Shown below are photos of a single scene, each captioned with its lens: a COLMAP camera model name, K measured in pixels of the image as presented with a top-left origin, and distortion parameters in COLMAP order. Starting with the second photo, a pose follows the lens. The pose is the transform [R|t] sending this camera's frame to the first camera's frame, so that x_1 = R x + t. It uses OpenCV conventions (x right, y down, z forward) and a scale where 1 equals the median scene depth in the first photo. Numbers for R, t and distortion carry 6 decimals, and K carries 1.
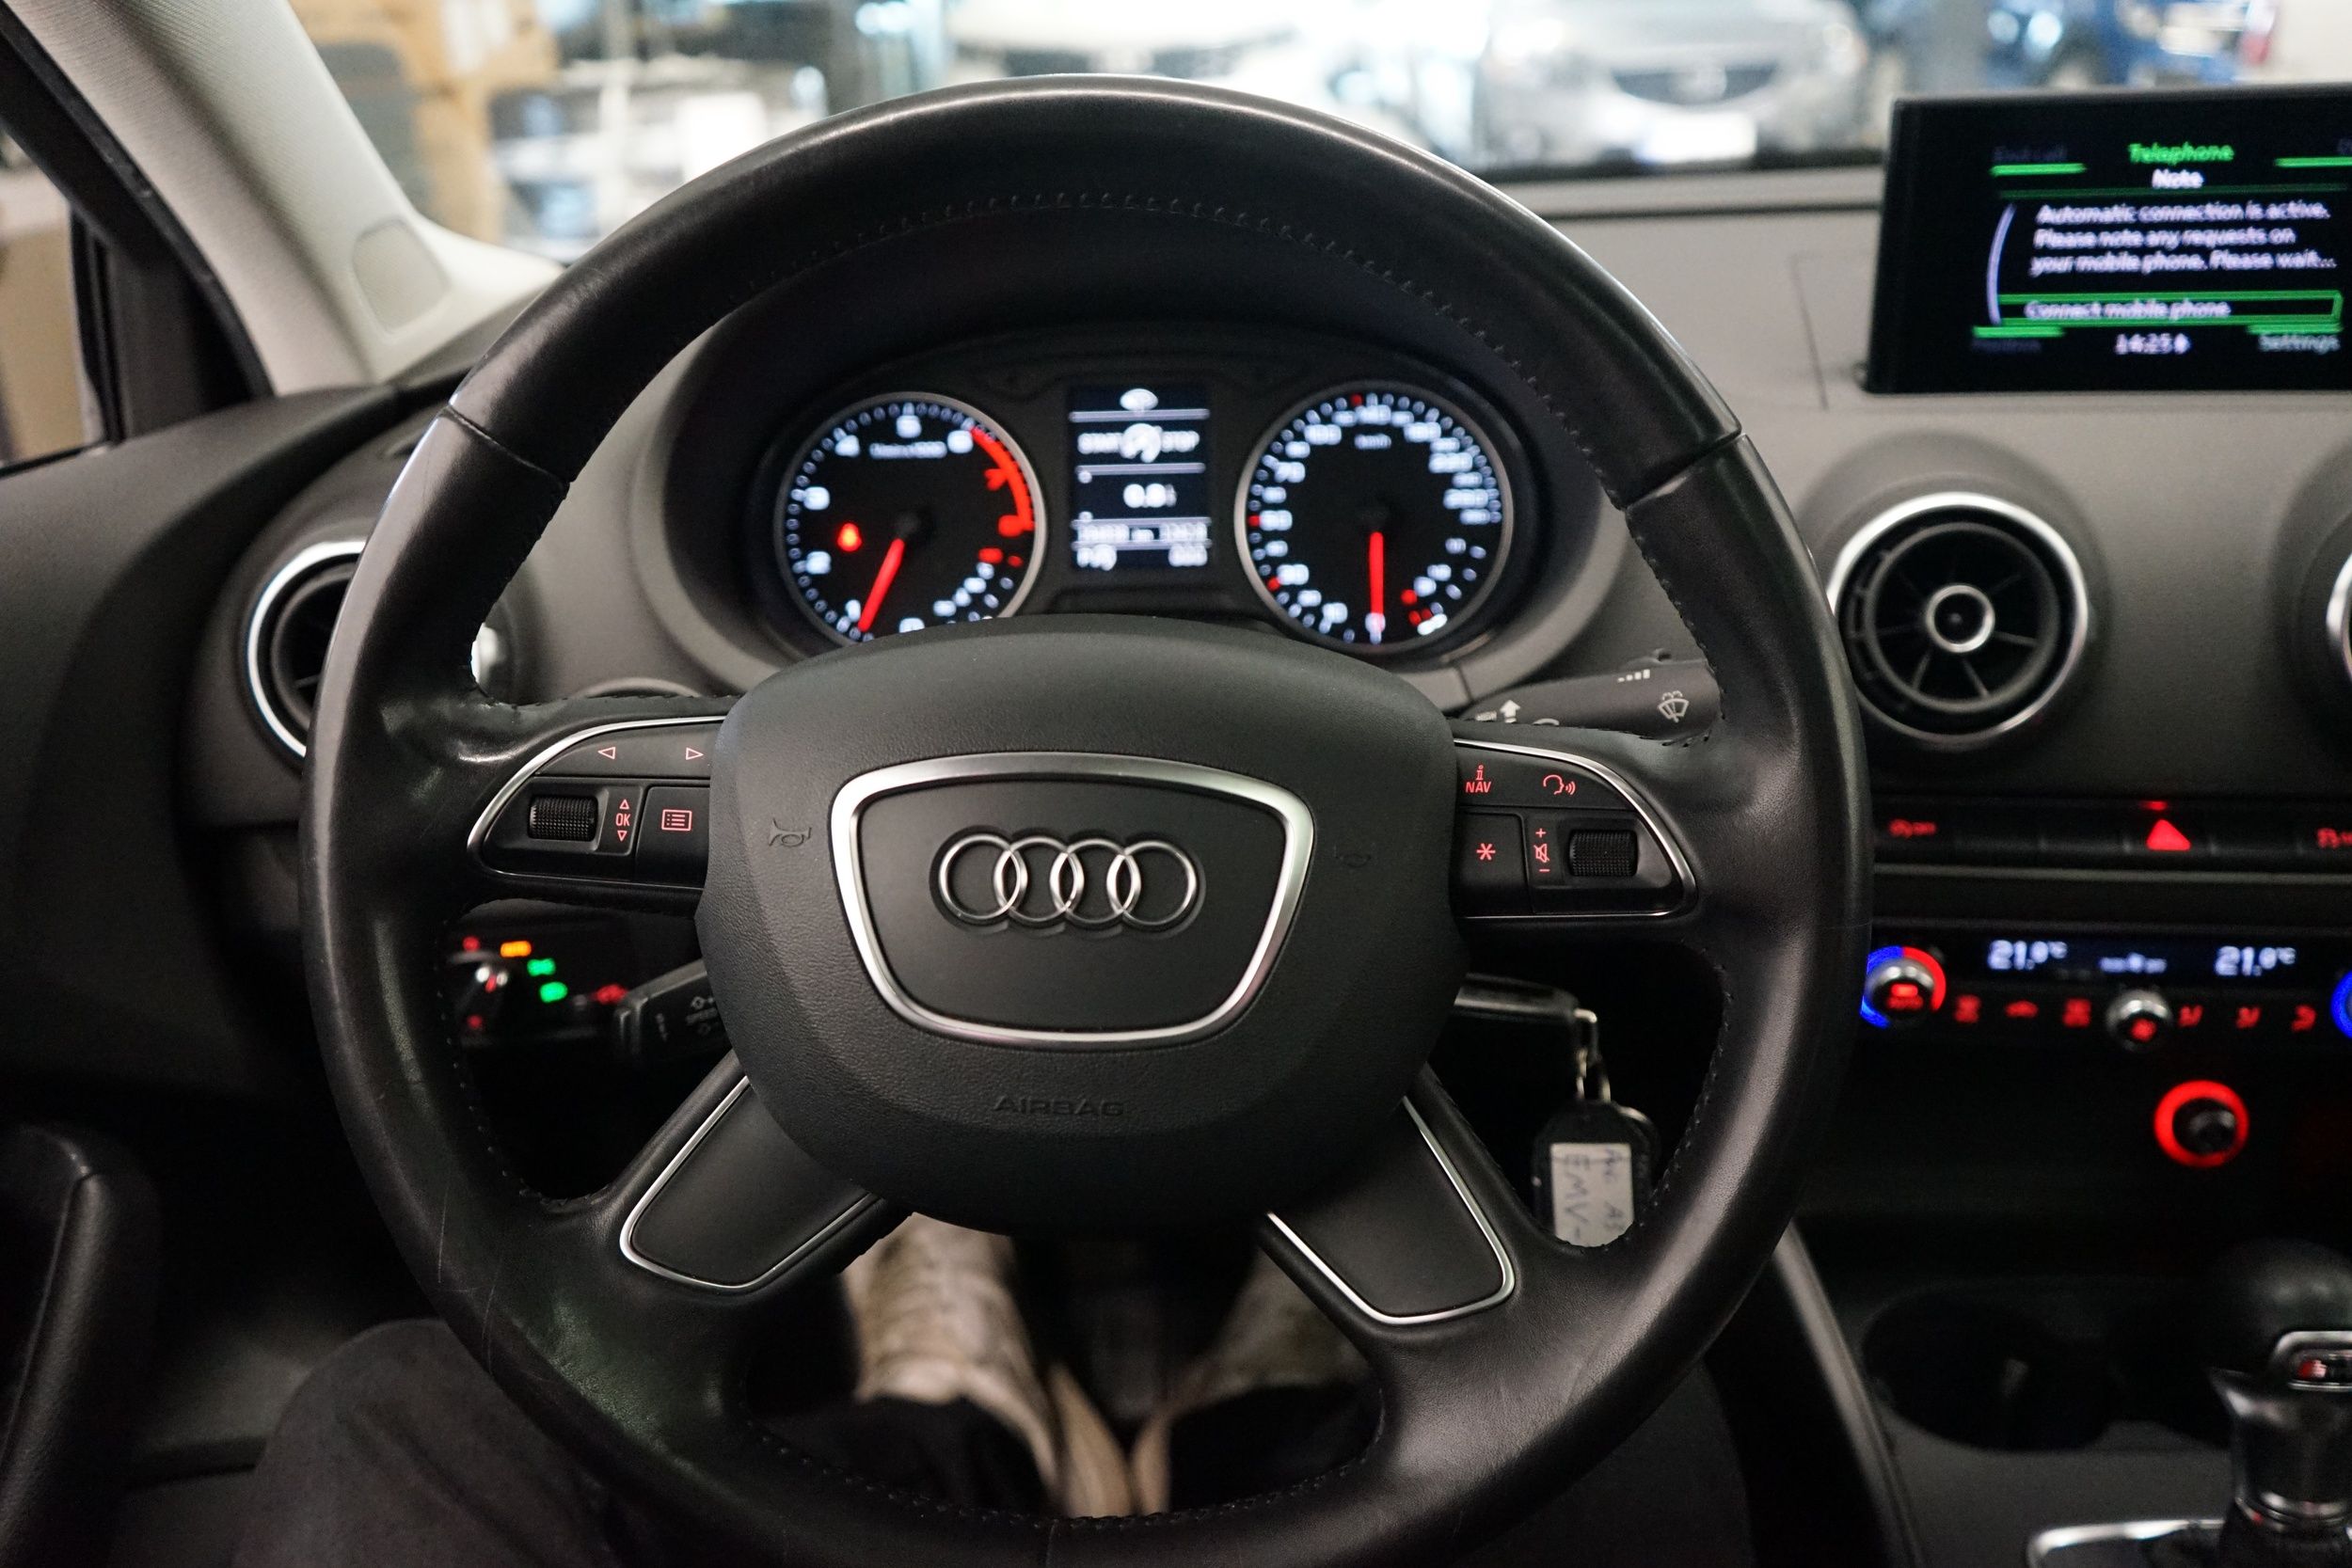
lens RADIAL K [[1823.5, 0, 1176.0], [0, 1823.5, 784.0], [0, 0, 1]] dist [0.000313, 0.001099]
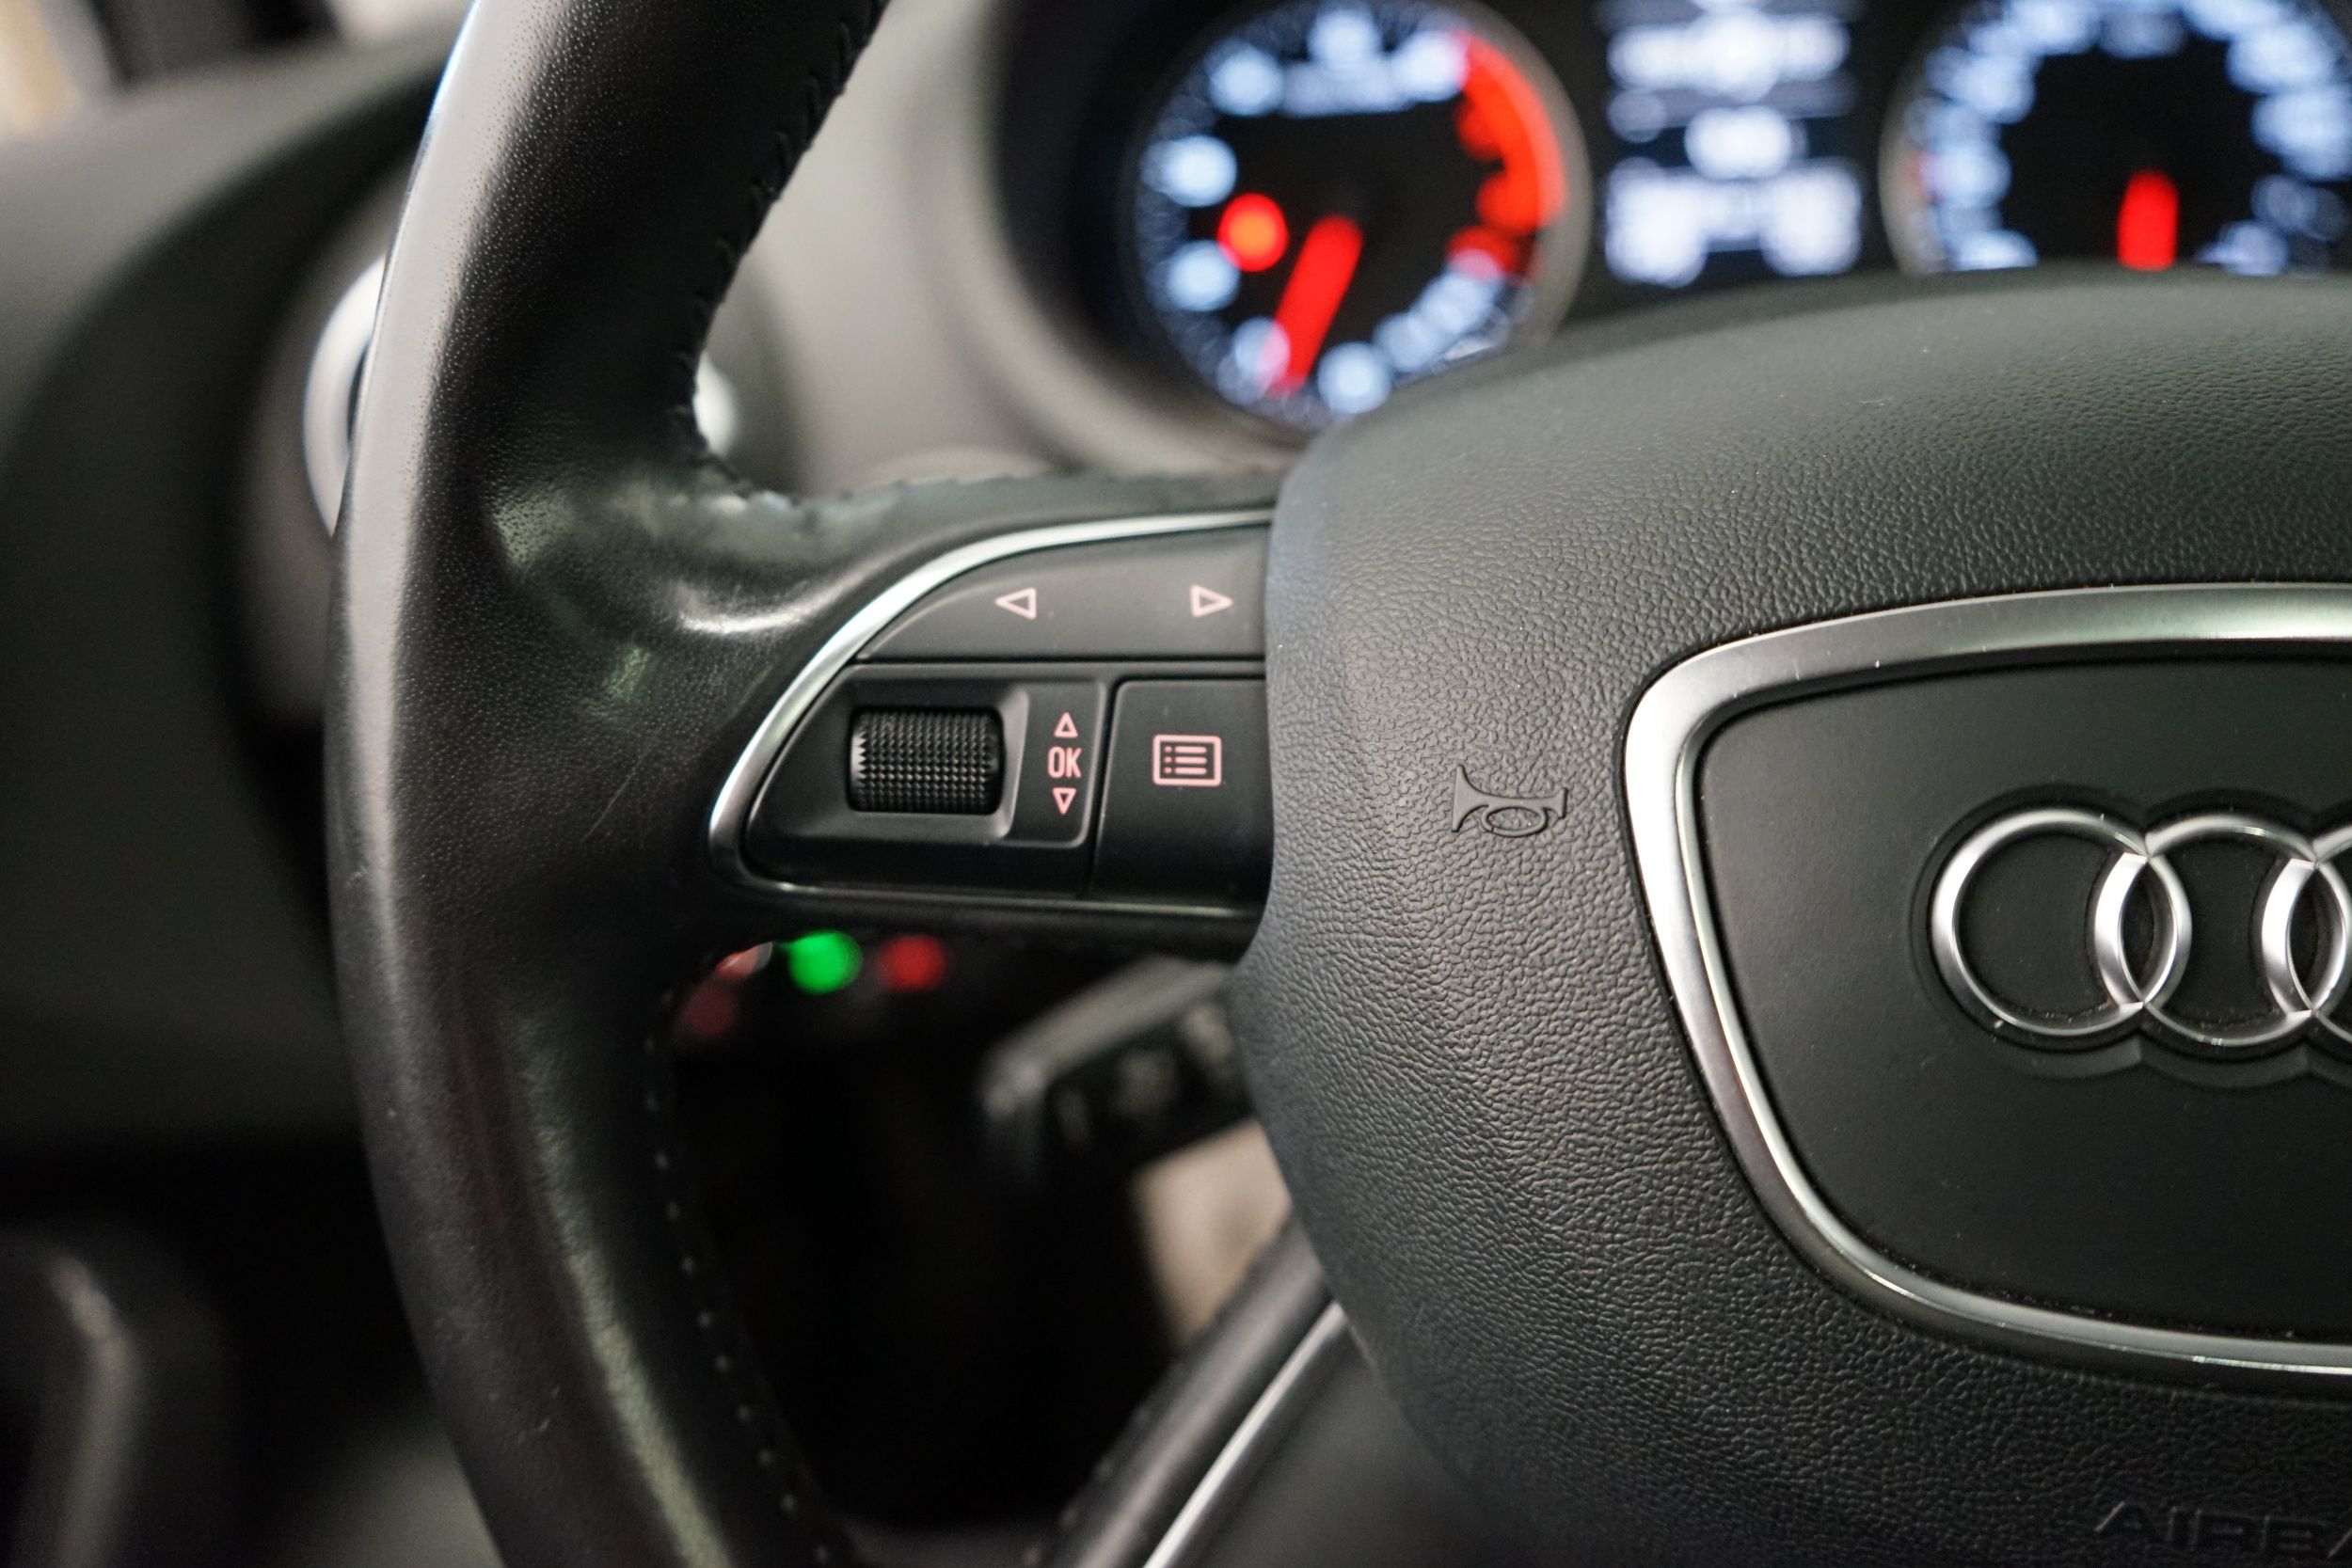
lens RADIAL K [[1823.5, 0, 1176.0], [0, 1823.5, 784.0], [0, 0, 1]] dist [0.000313, 0.001099]
pose [[0.994801, -0.010727, -0.101271, -0.144584], [0.020979, 0.994694, 0.100714, -0.010686], [0.099653, -0.102315, 0.989748, 0.359785]]
